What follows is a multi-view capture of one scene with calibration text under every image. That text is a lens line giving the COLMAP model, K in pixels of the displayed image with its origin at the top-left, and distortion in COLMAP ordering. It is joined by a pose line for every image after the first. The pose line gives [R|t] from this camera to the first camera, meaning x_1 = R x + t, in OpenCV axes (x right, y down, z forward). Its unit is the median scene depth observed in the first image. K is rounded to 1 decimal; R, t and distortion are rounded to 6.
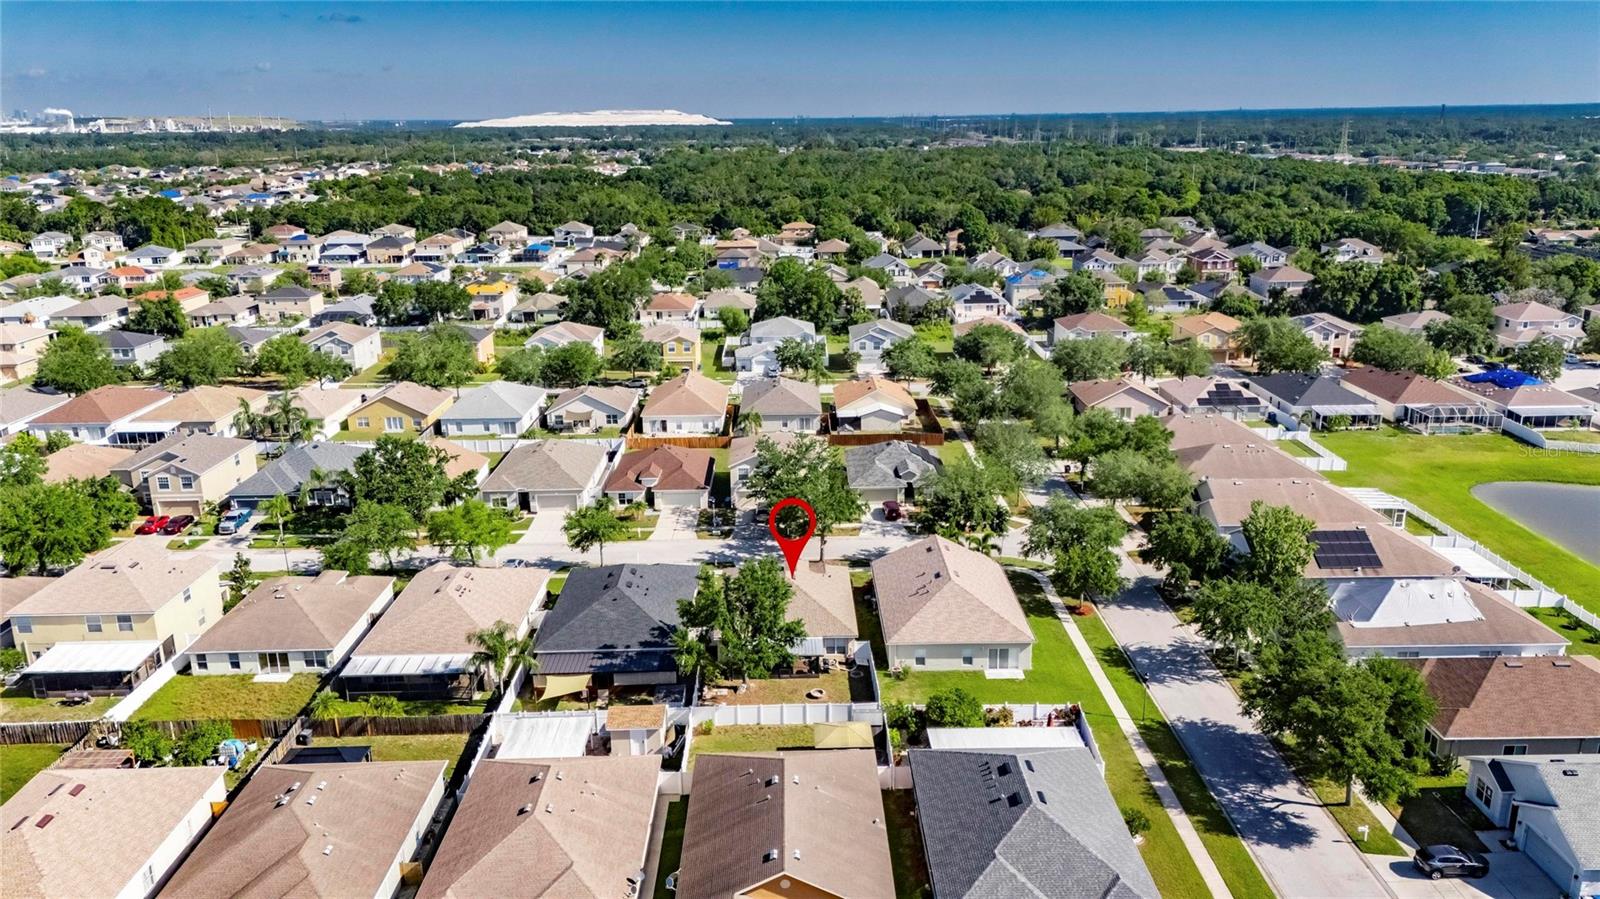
lens RADIAL K [[1171.5, 0, 808.6], [0, 1171.5, 450.5], [0, 0, 1]] dist [0.089368, -0.095857]
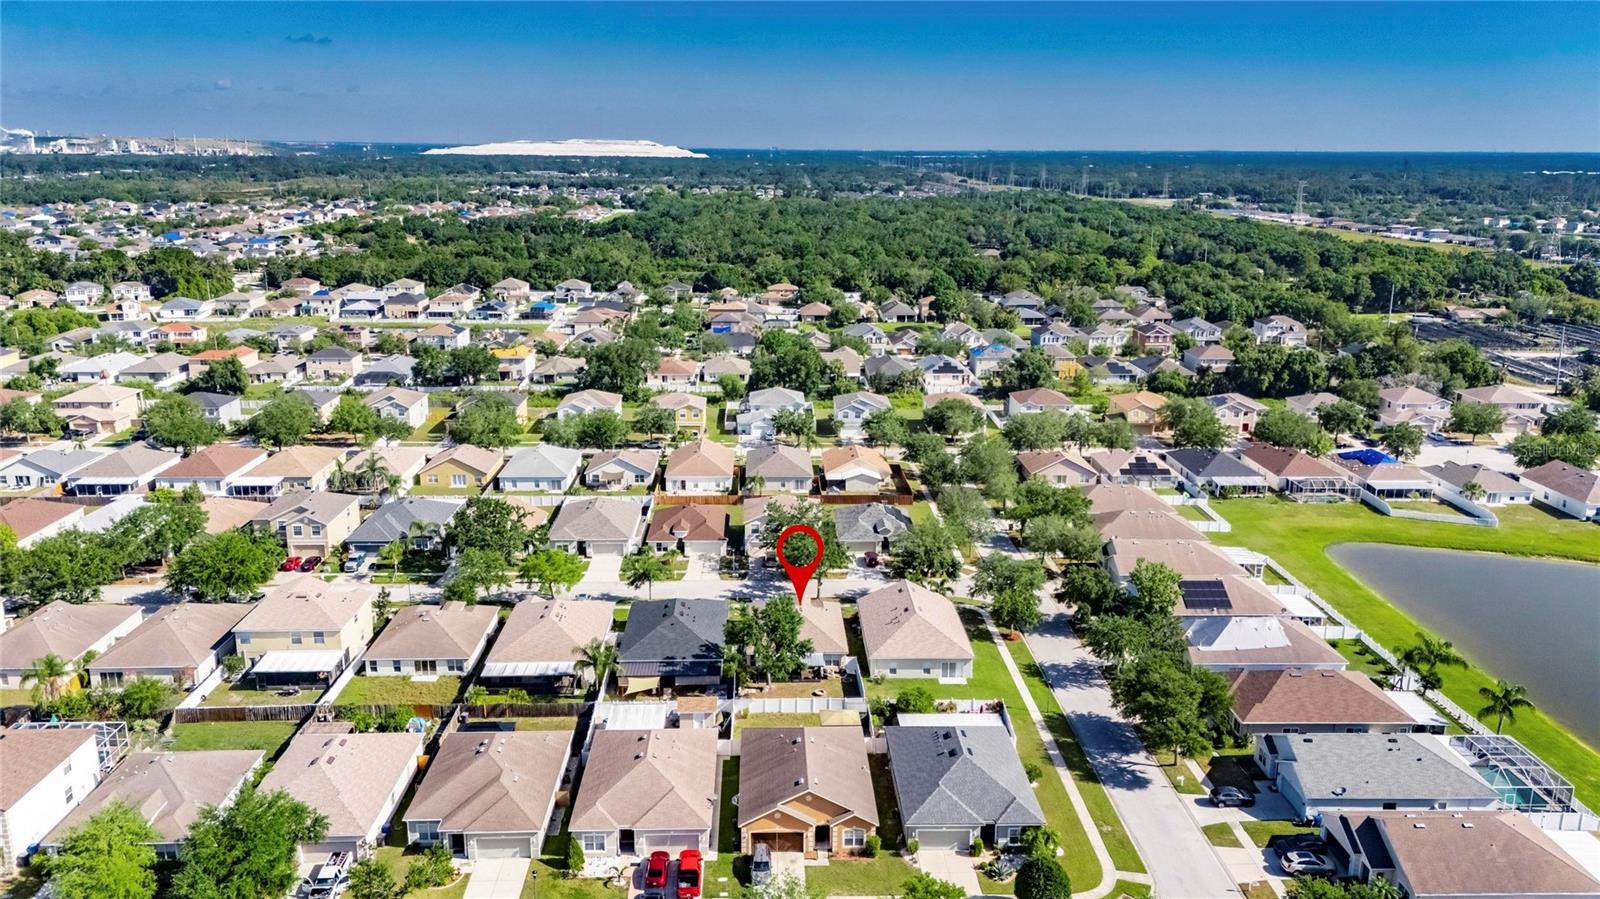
lens RADIAL K [[1199.2, 0, 808.4], [0, 1199.2, 449.2], [0, 0, 1]] dist [0.095956, -0.115853]
pose [[0.999580, 0.015202, 0.024667, -0.025130], [-0.014443, 0.999426, -0.030644, -0.021875], [-0.025118, 0.030275, 0.999226, -0.243829]]
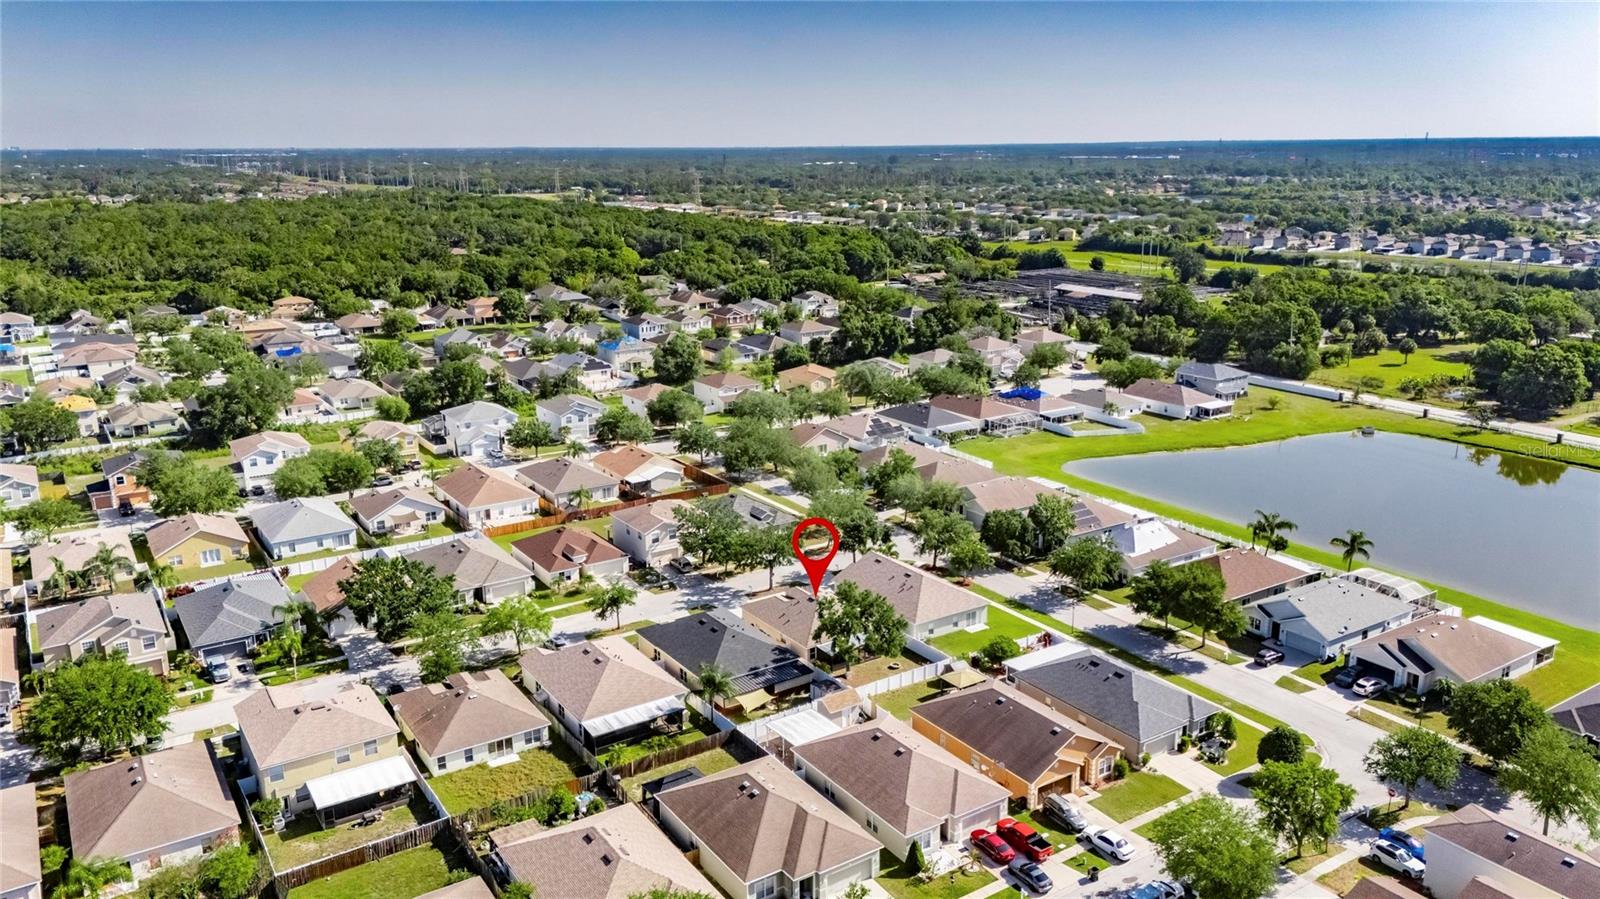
lens RADIAL K [[1171.5, 0, 808.6], [0, 1171.5, 450.5], [0, 0, 1]] dist [0.089368, -0.095857]
pose [[0.841536, -0.131420, 0.523972, -0.445041], [0.145727, 0.989225, 0.014065, -0.052143], [-0.520174, 0.064521, 0.851619, -0.115461]]
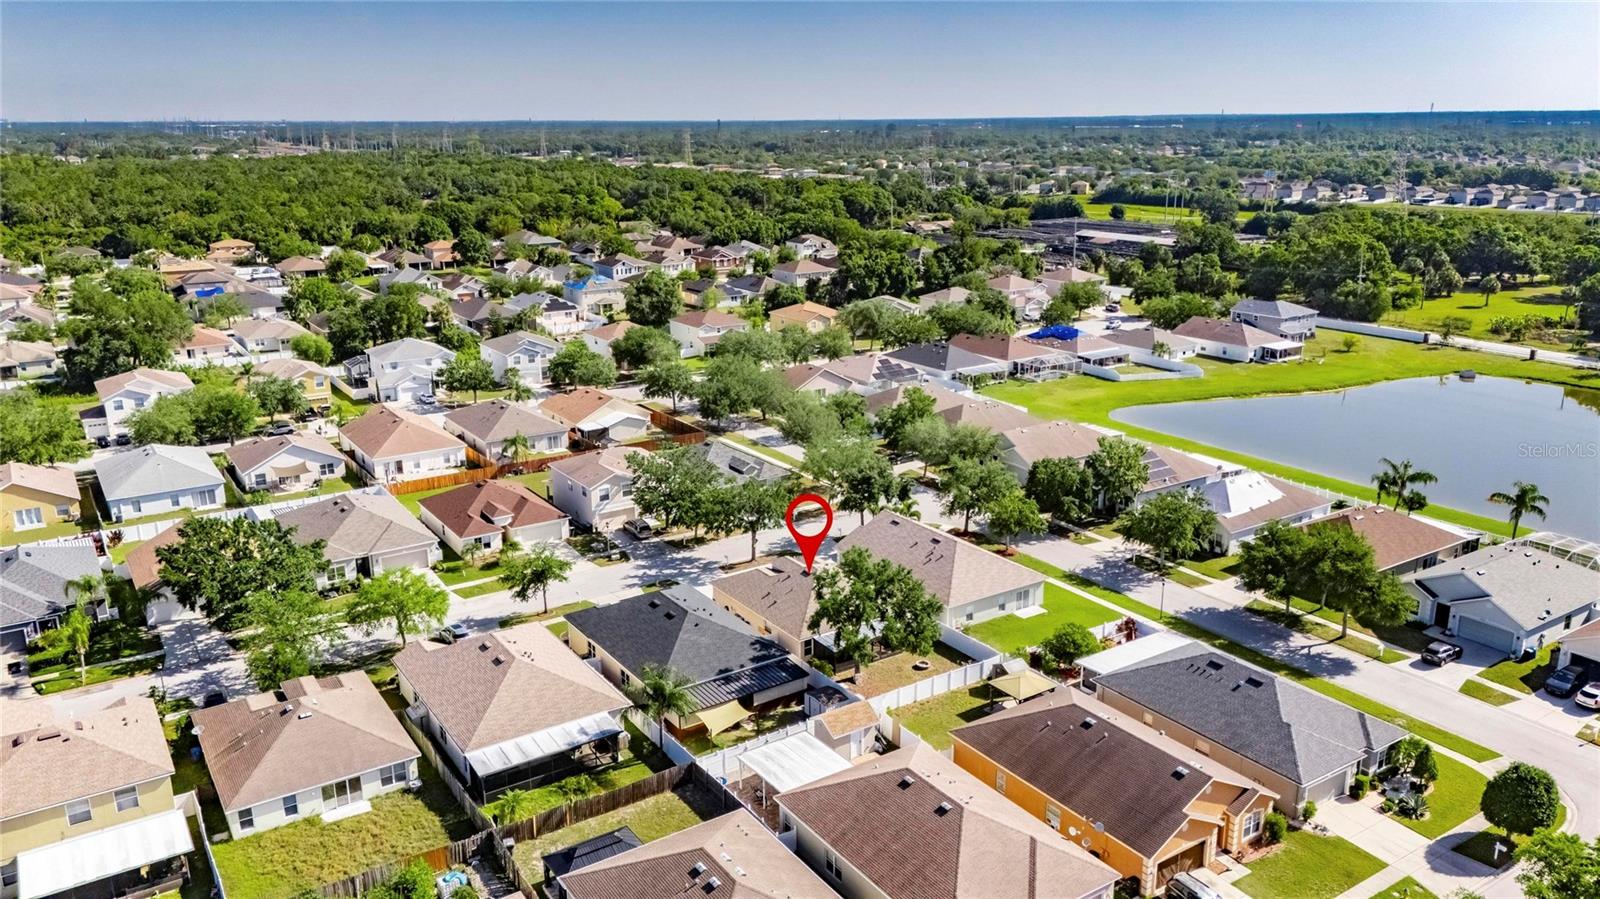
lens RADIAL K [[1171.5, 0, 808.6], [0, 1171.5, 450.5], [0, 0, 1]] dist [0.089368, -0.095857]
pose [[0.840076, -0.141316, 0.523739, -0.329334], [0.145087, 0.988831, 0.034090, -0.018890], [-0.522707, 0.047350, 0.851197, 0.078504]]
